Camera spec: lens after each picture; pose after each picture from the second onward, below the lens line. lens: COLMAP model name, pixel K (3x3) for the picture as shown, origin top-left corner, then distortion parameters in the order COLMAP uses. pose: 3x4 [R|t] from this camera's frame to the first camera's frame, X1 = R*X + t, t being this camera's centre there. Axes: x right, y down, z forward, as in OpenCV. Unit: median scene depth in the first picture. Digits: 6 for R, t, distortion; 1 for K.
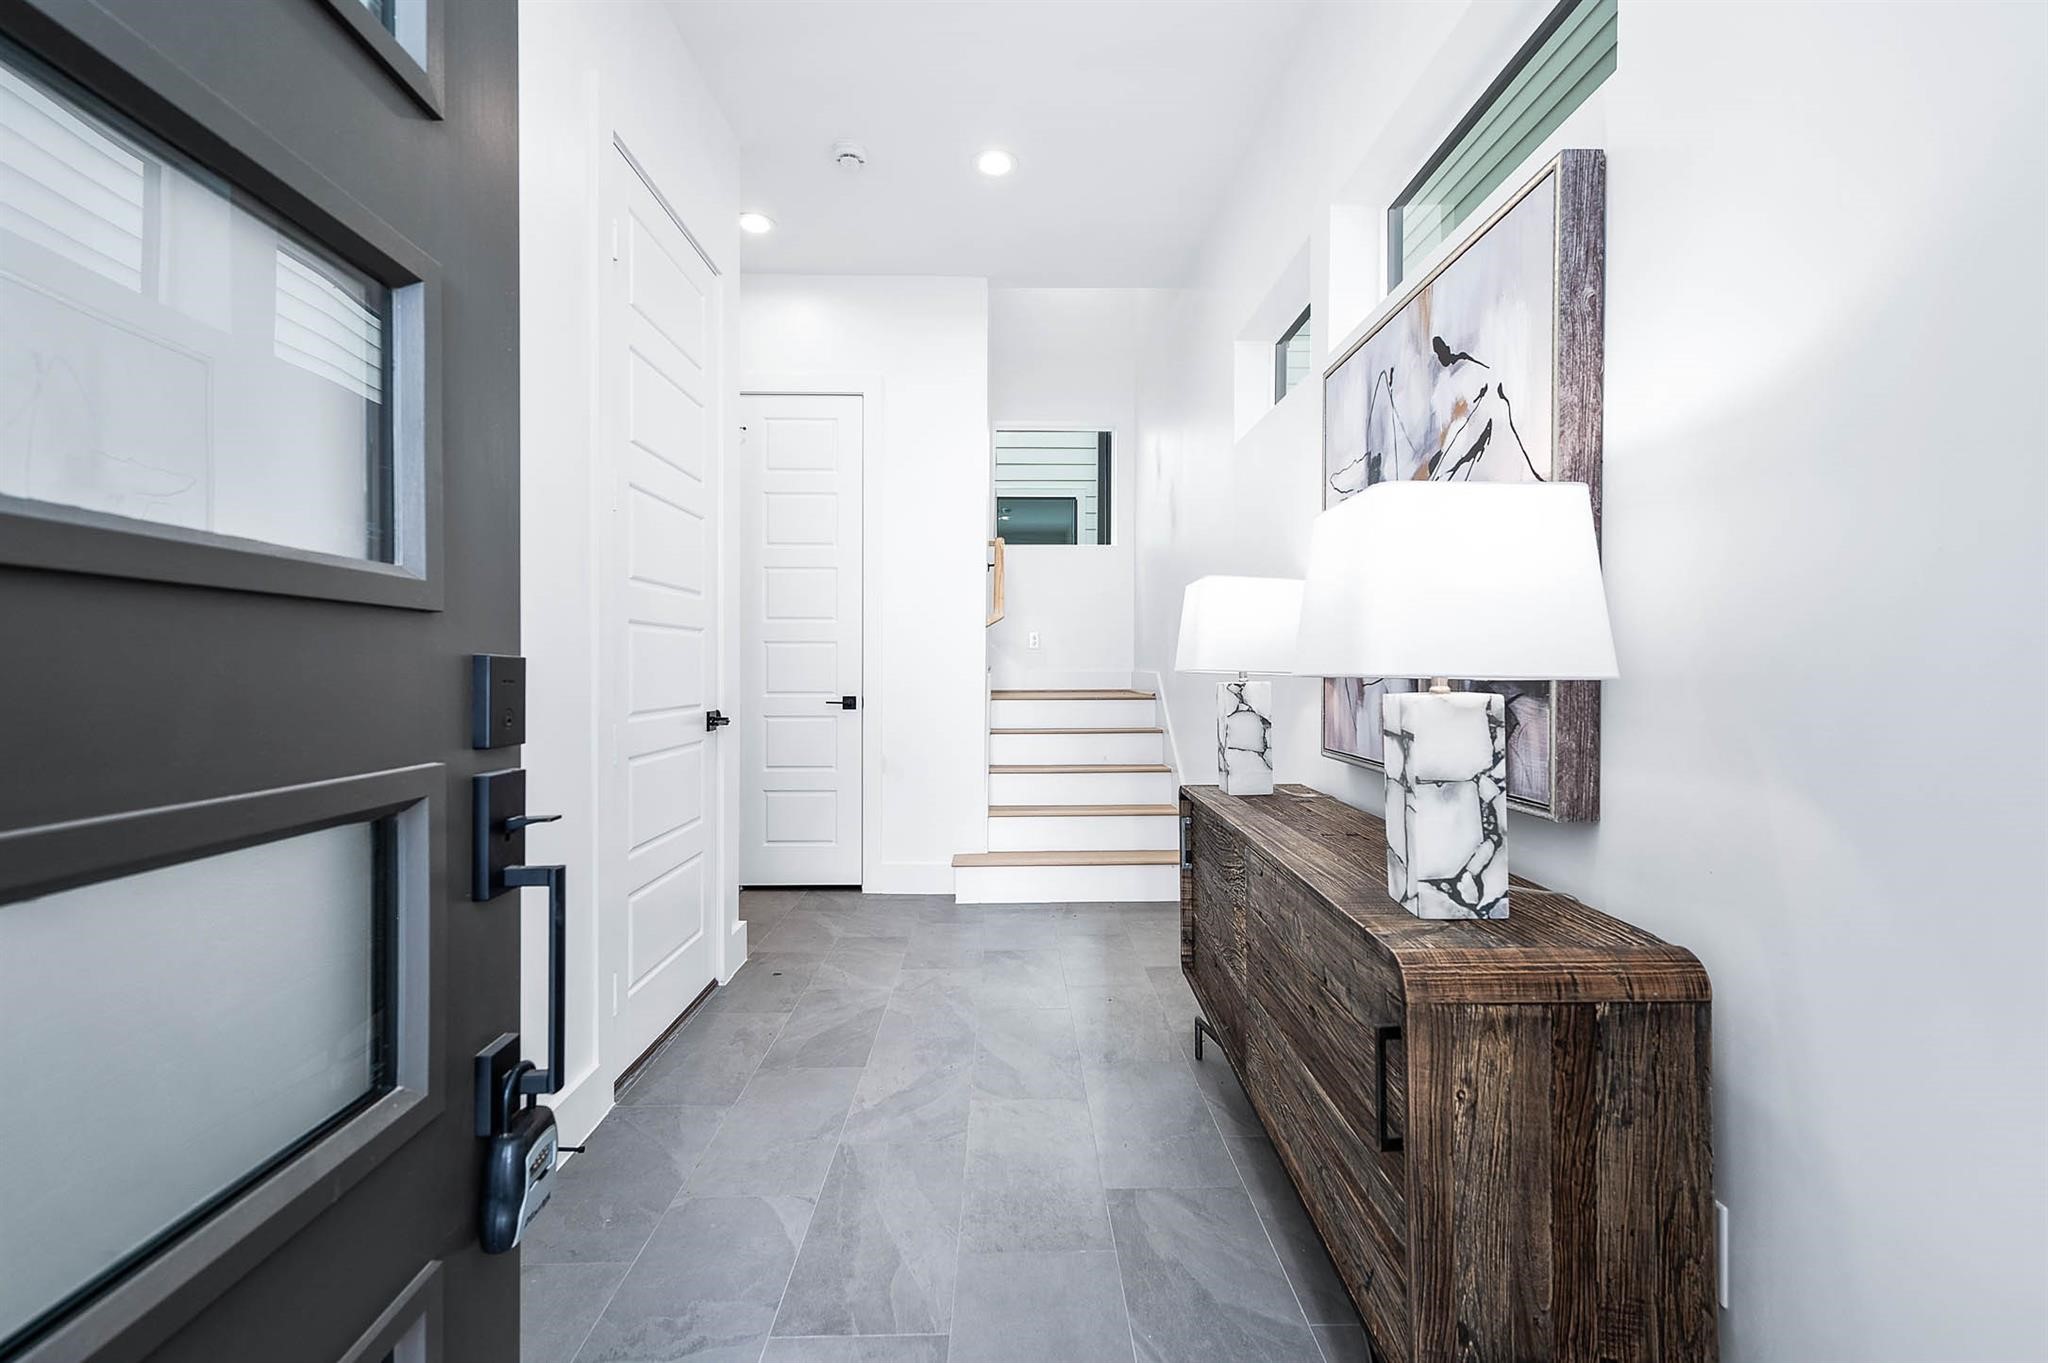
lens RADIAL K [[863.6, 0, 1024.0], [0, 863.6, 681.5], [0, 0, 1]] dist [-0.000677, -0.000060]
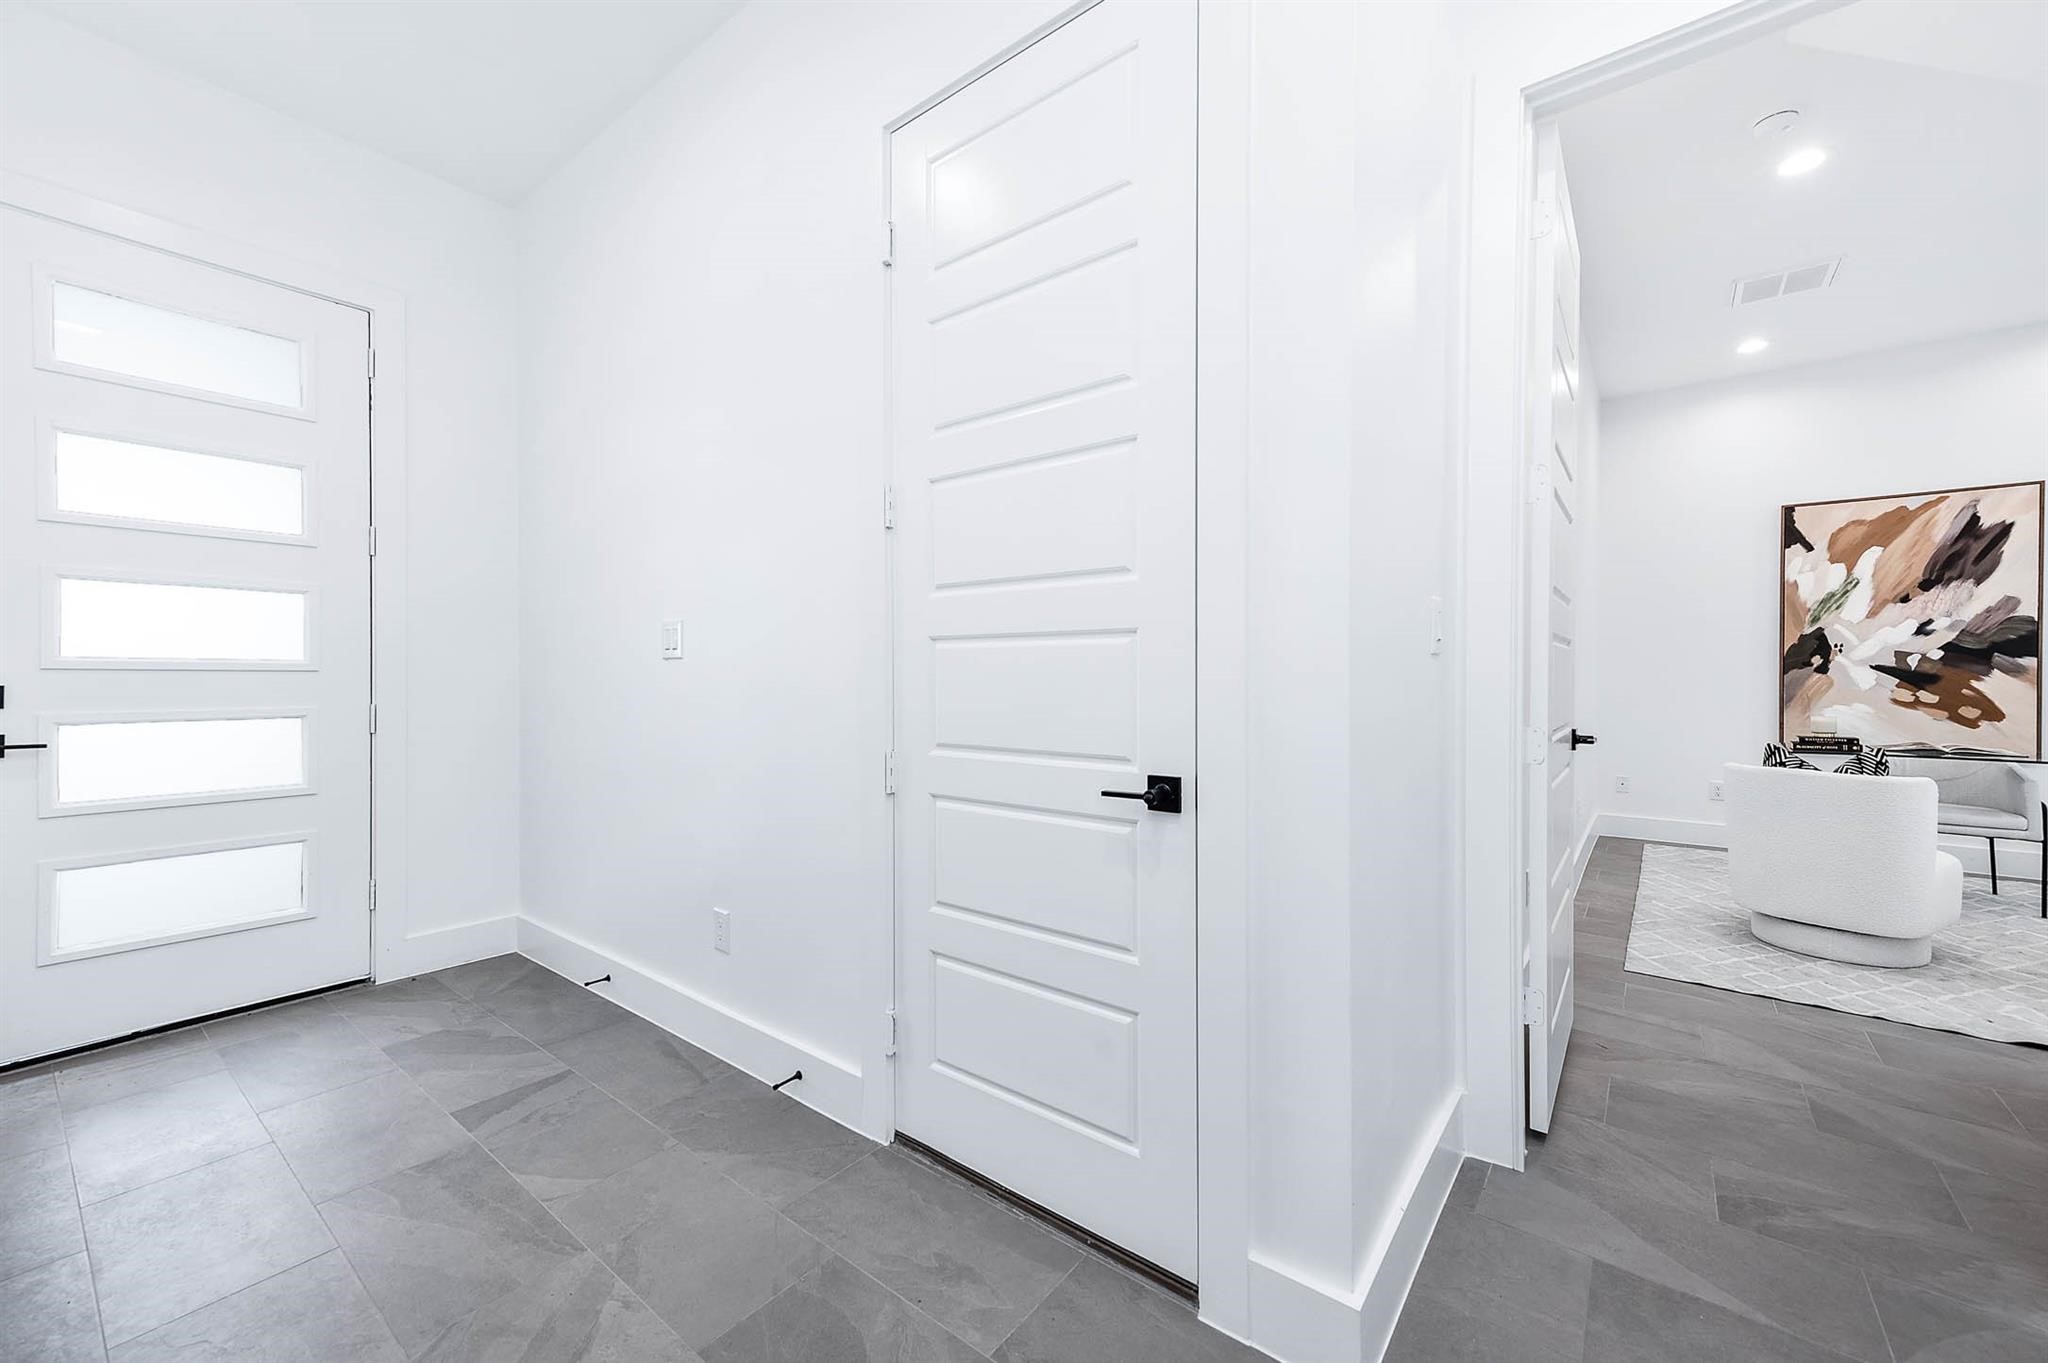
lens RADIAL K [[807.4, 0, 983.5], [0, 807.4, 678.6], [0, 0, 1]] dist [0.080193, 0.000001]
pose [[-0.657483, -0.002164, -0.753466, 0.151369], [-0.008810, 0.999950, 0.004816, -0.036101], [0.753417, 0.009804, -0.657469, 1.693602]]
